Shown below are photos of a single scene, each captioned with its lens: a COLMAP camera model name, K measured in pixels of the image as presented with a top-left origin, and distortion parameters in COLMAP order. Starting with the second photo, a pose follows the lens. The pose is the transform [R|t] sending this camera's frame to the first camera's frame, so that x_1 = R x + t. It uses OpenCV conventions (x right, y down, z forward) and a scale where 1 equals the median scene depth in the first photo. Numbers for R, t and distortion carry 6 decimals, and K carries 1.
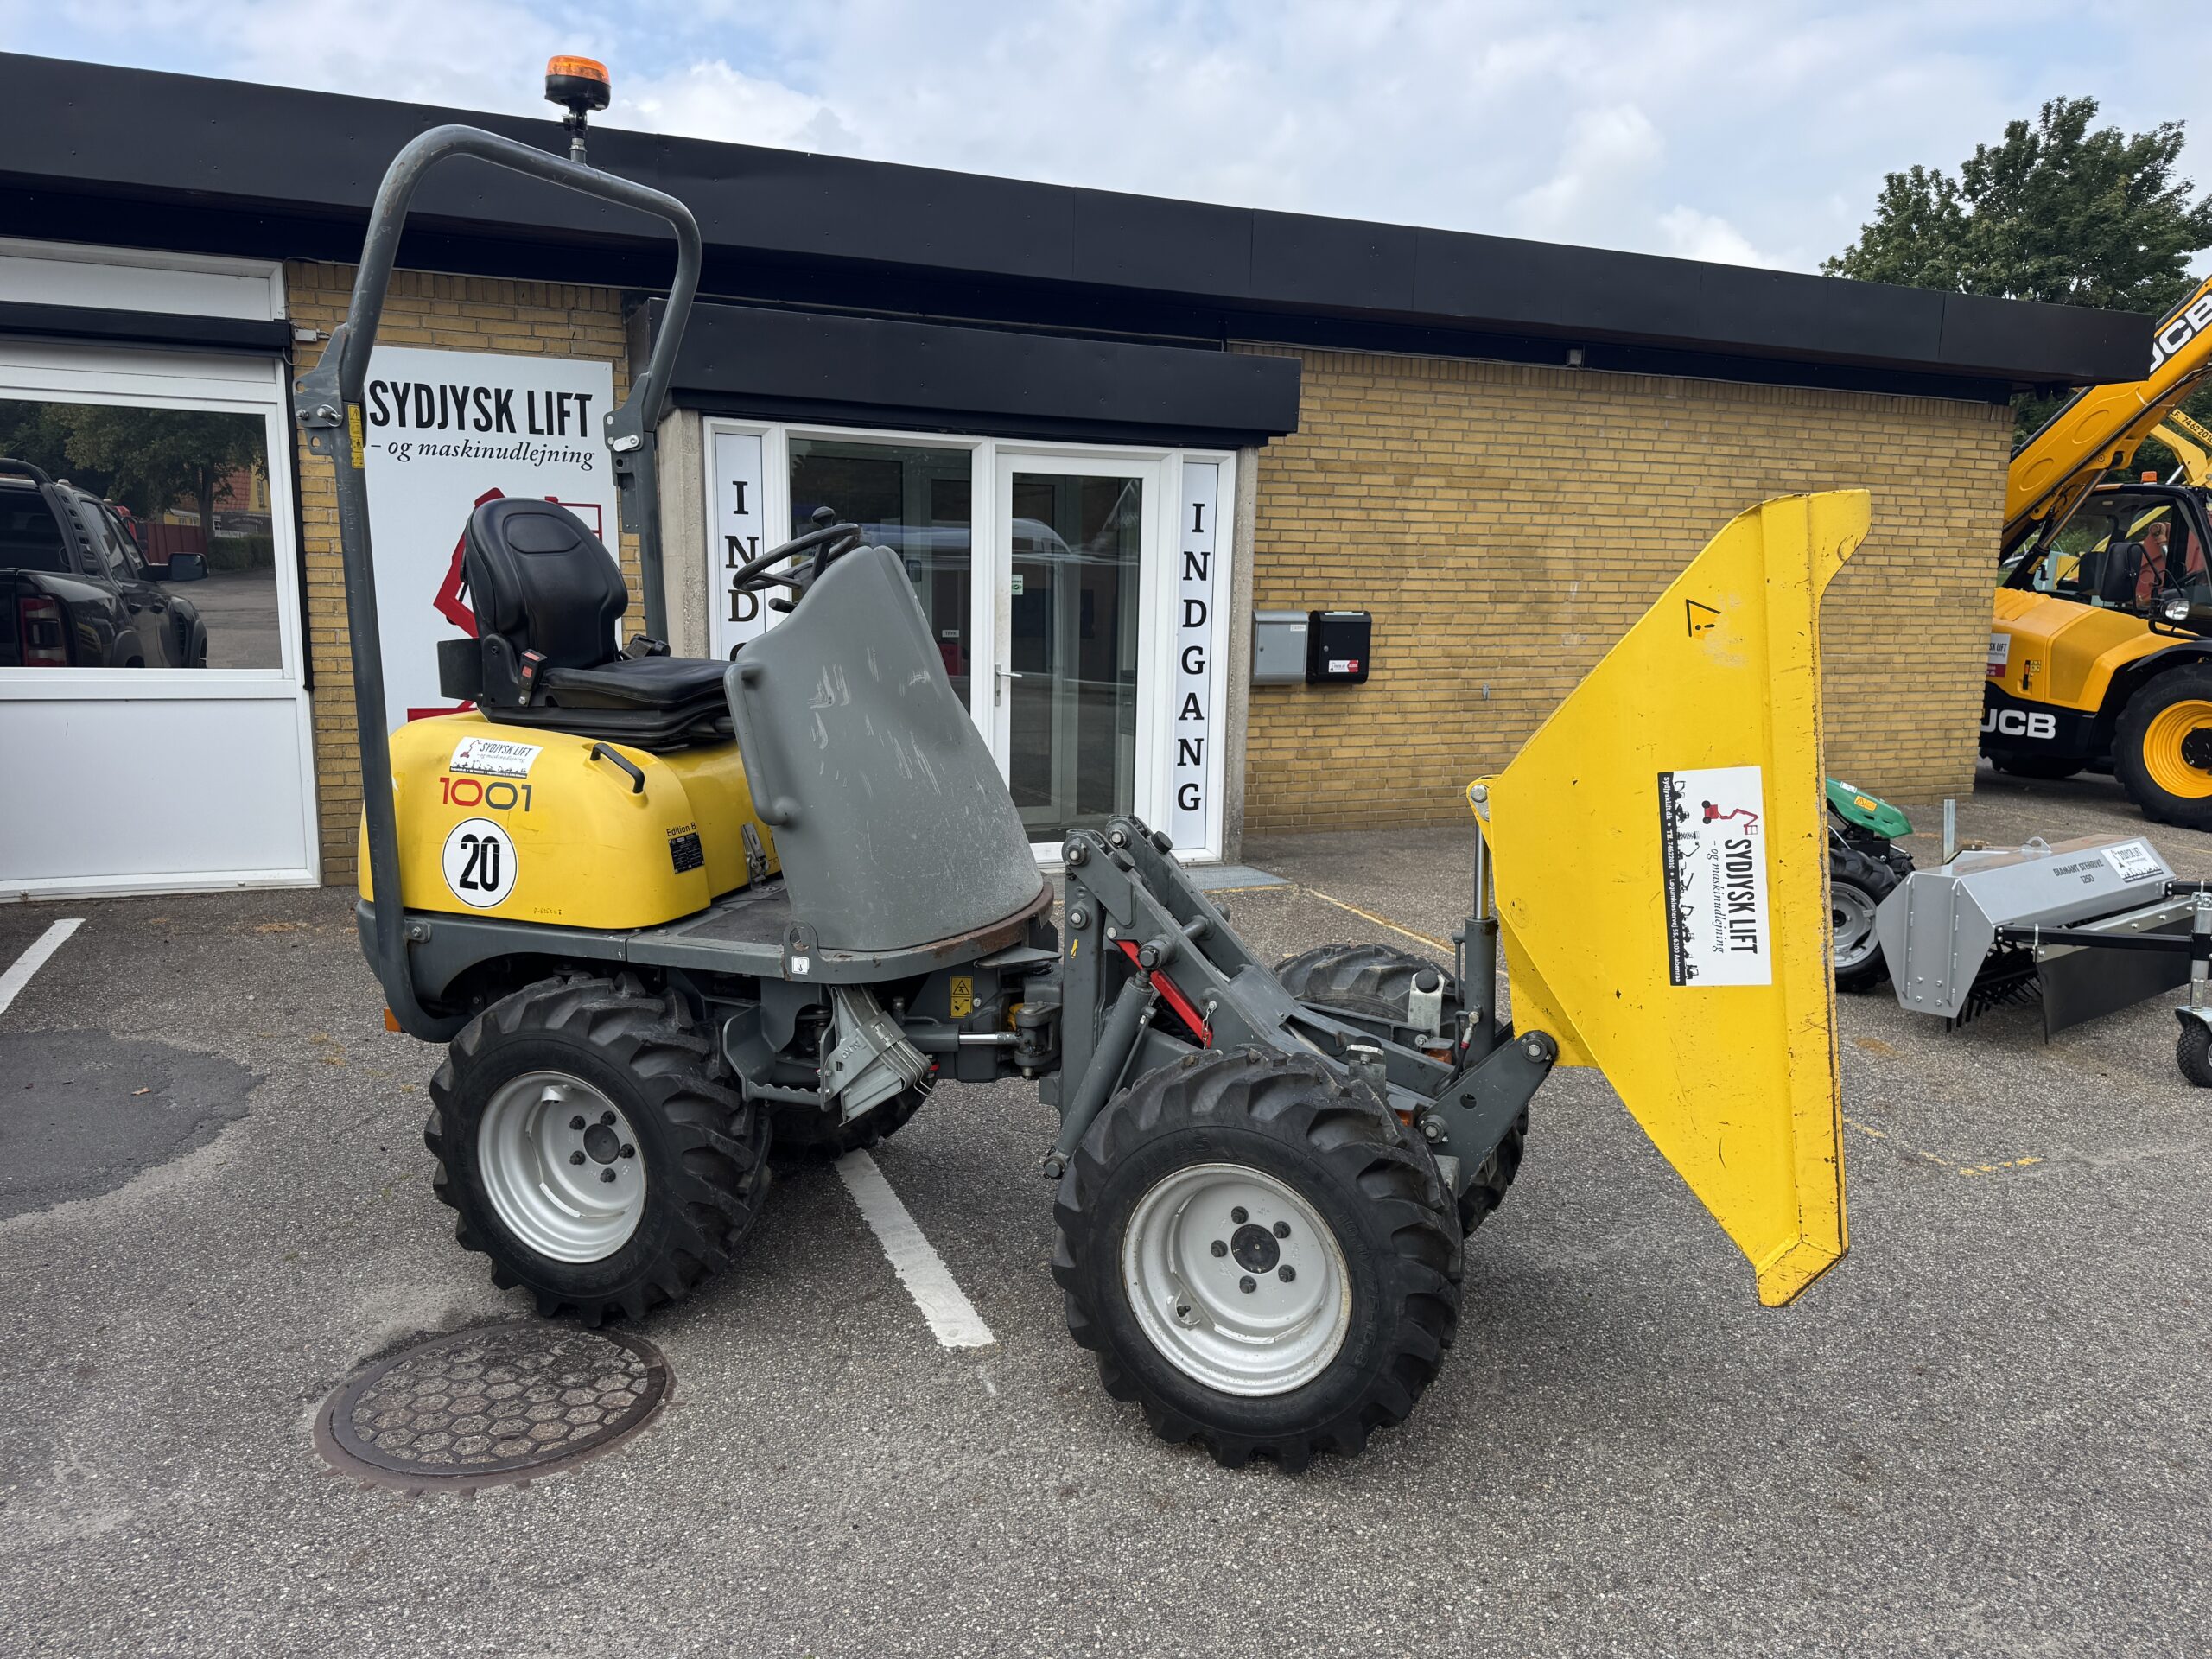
lens RADIAL K [[1547.0, 0, 1092.7], [0, 1547.0, 847.7], [0, 0, 1]] dist [0.042272, -0.056492]
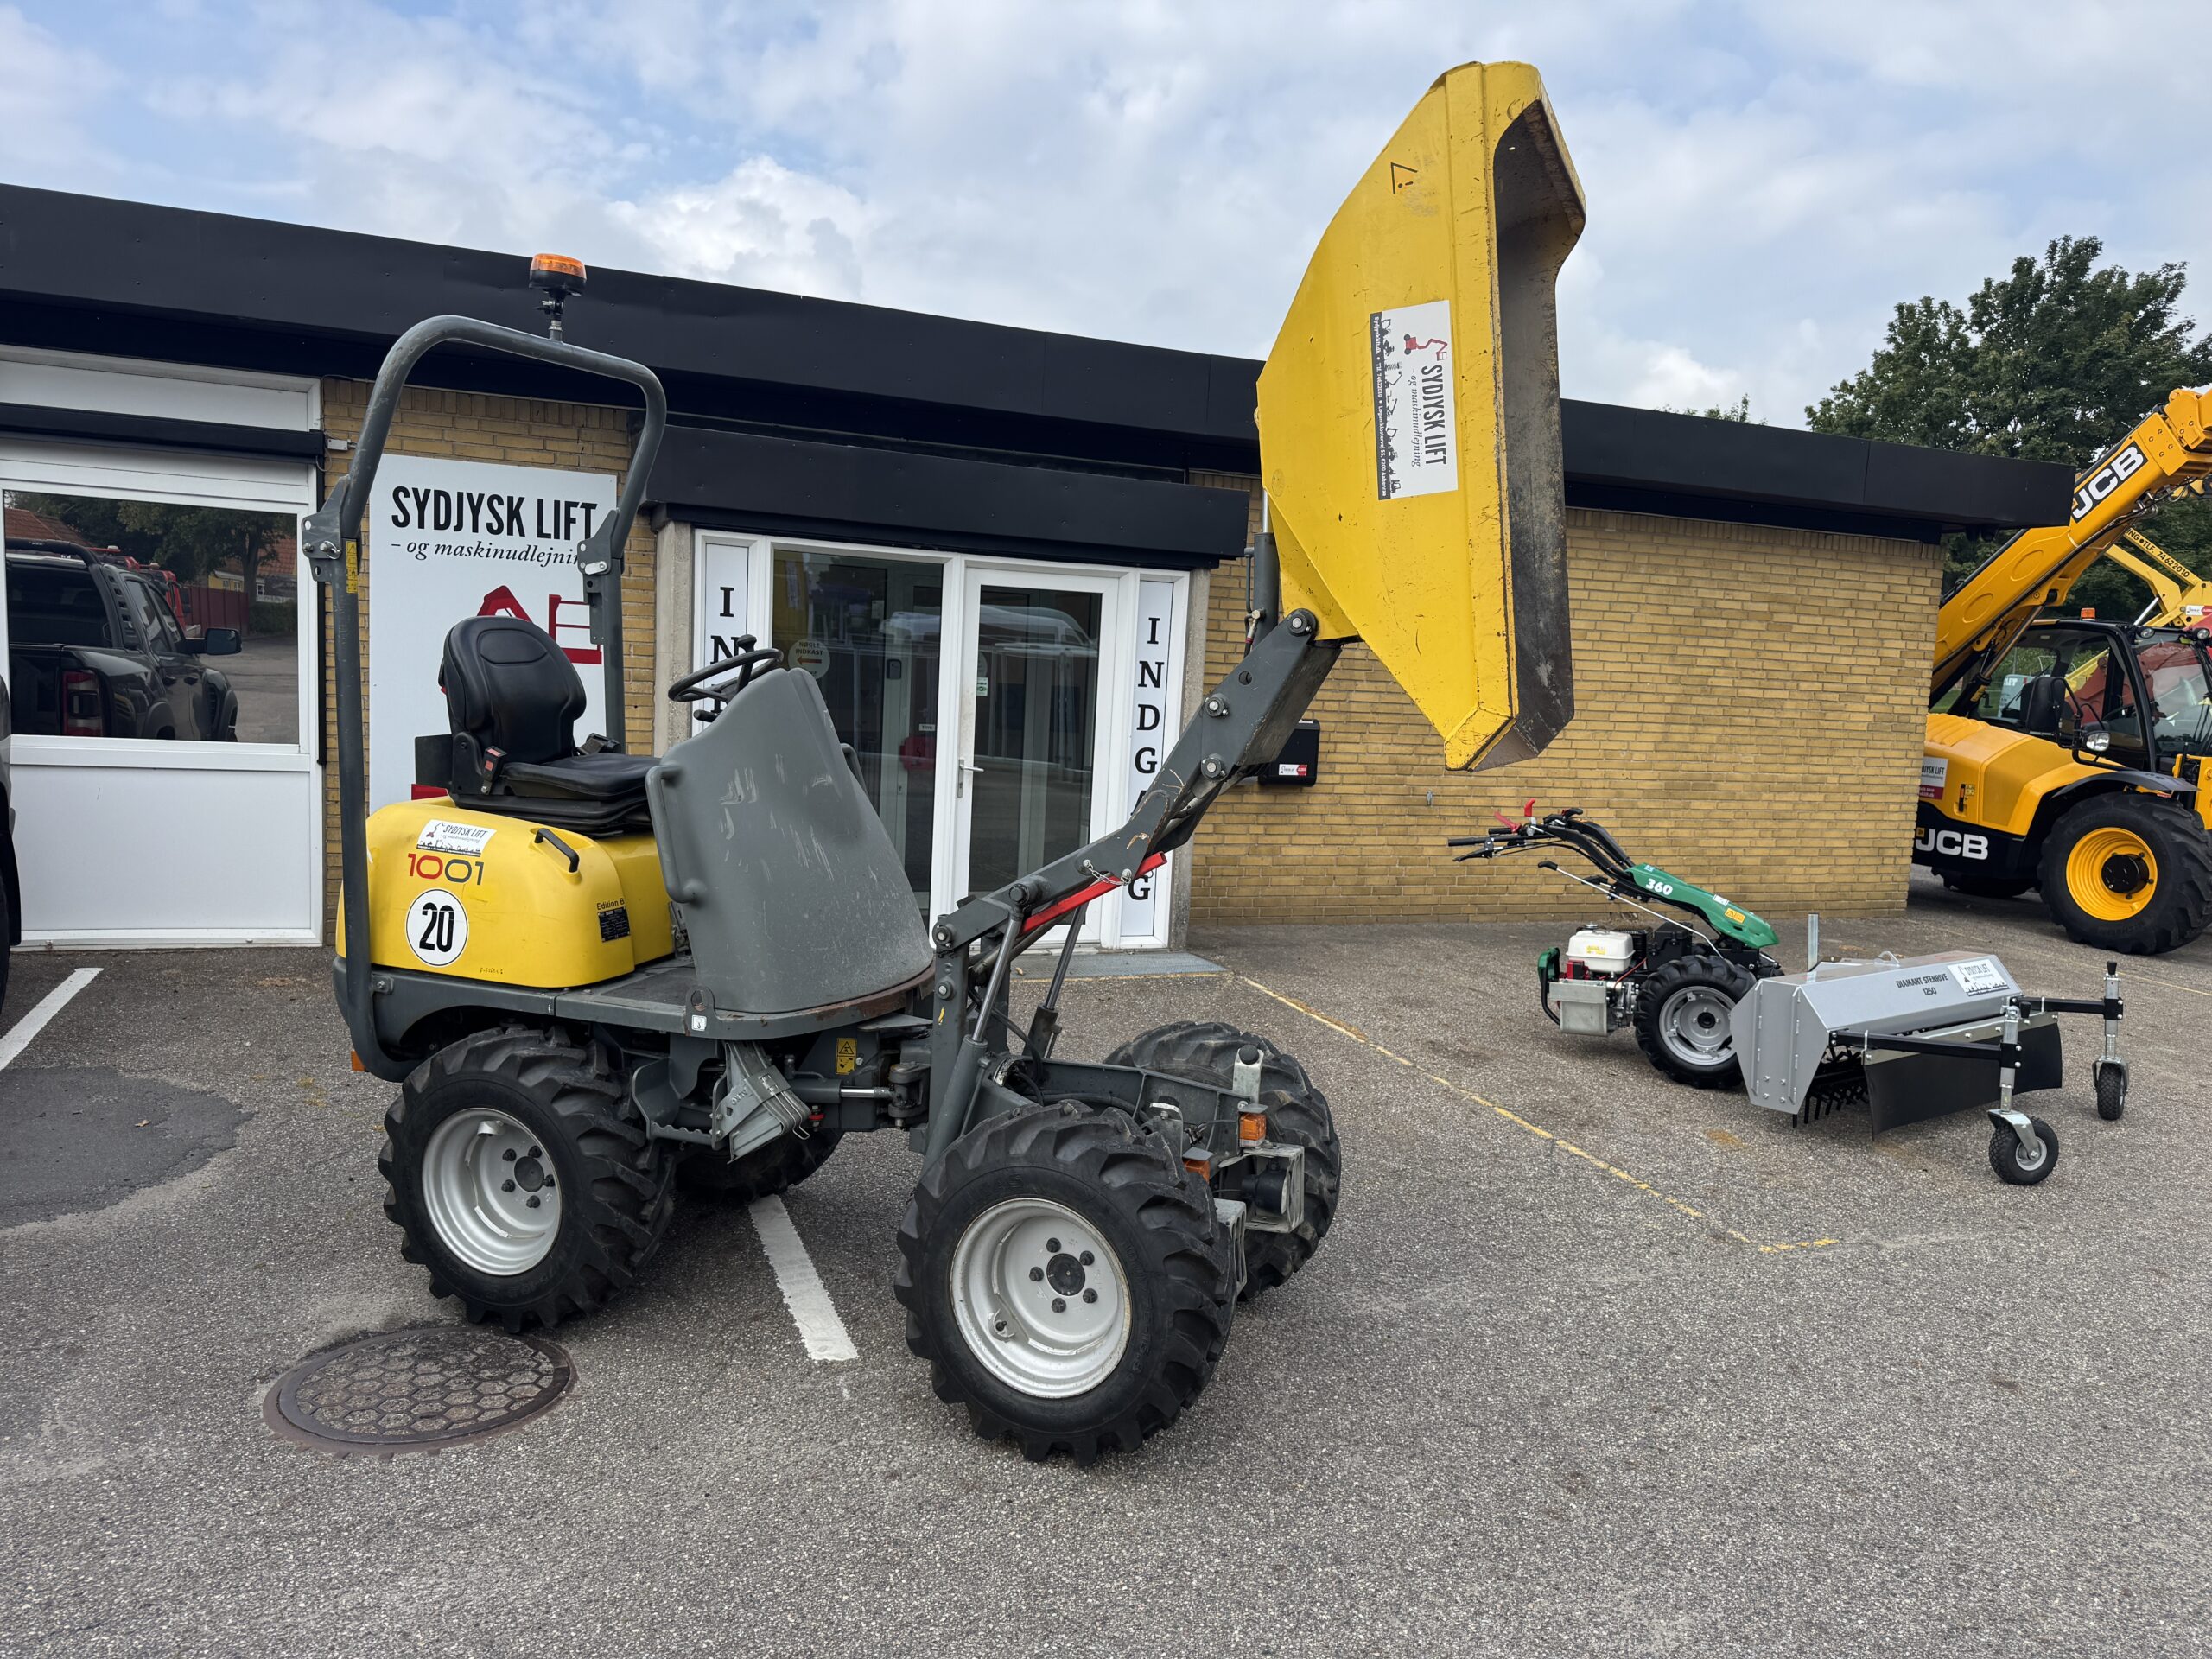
lens RADIAL K [[1547.0, 0, 1108.7], [0, 1547.0, 851.8], [0, 0, 1]] dist [0.042272, -0.056492]
pose [[0.999447, 0.032563, -0.006722, 0.042877], [-0.032871, 0.998086, -0.052388, -0.000788], [0.005003, 0.052580, 0.998604, -0.062645]]
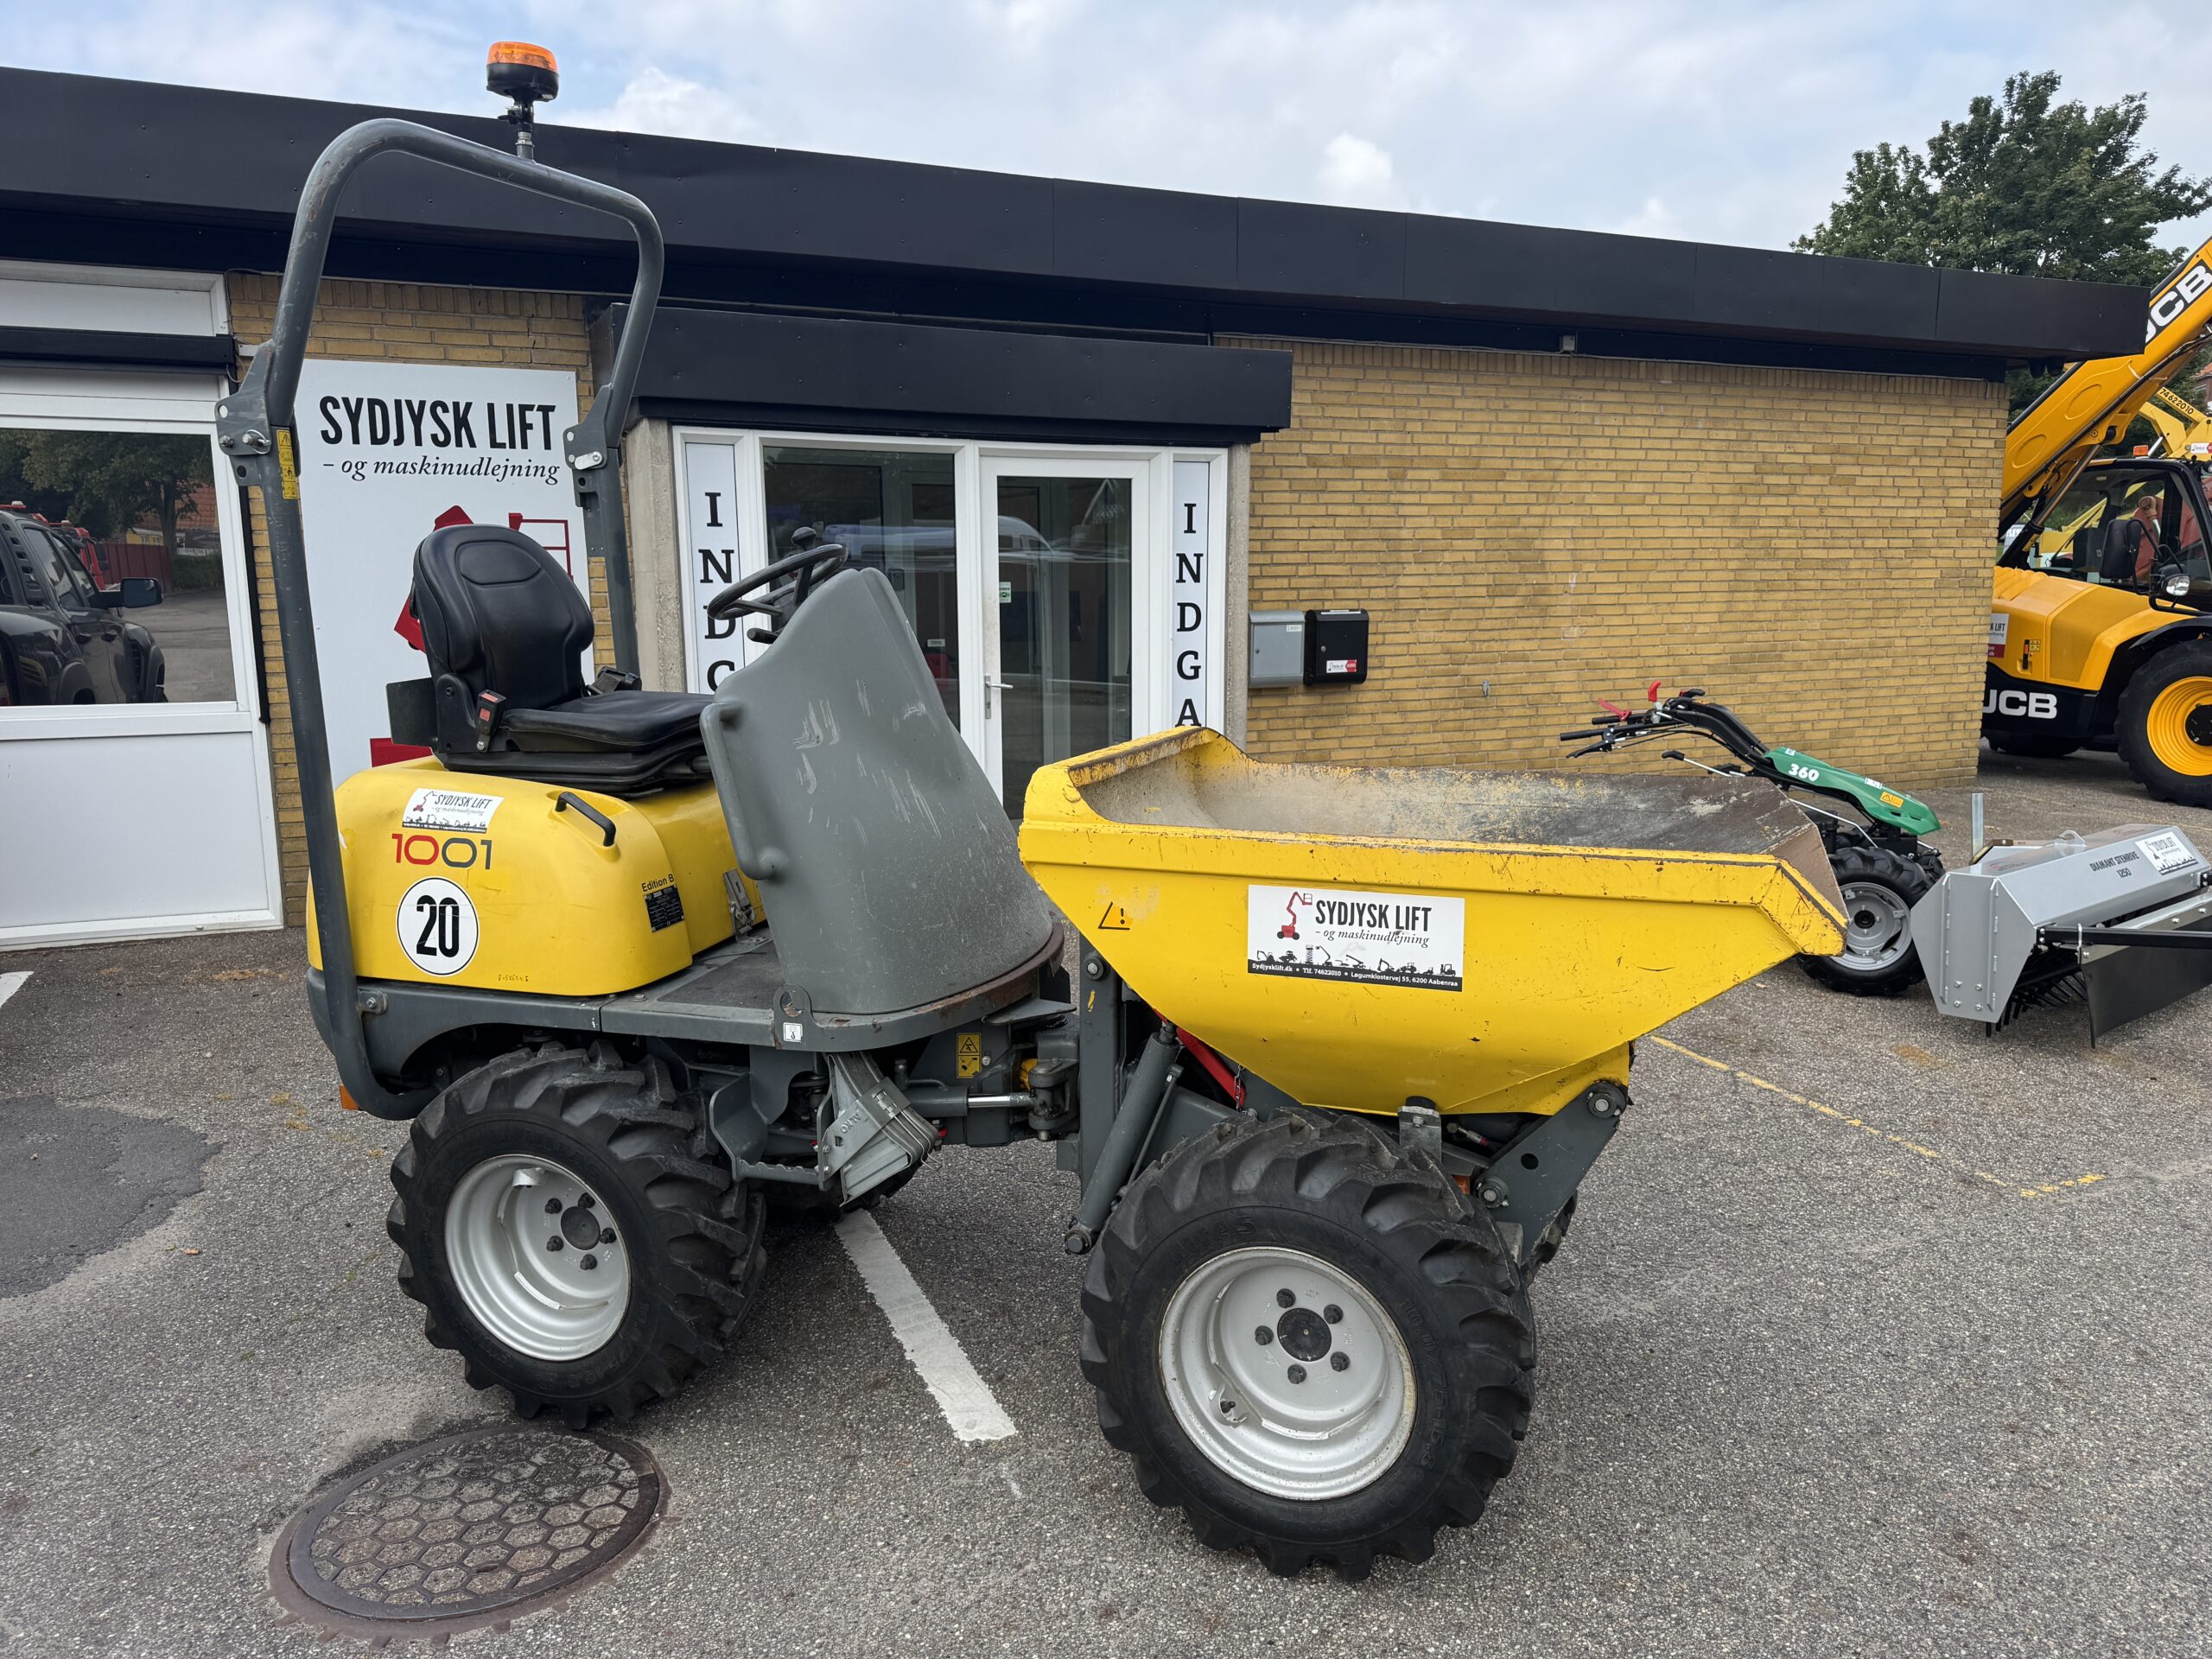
lens RADIAL K [[1547.0, 0, 1107.5], [0, 1547.0, 846.2], [0, 0, 1]] dist [0.042272, -0.056492]
pose [[0.999436, -0.028074, 0.018401, -0.006023], [0.028032, 0.999604, 0.002547, -0.010500], [-0.018466, -0.002029, 0.999827, 0.028722]]
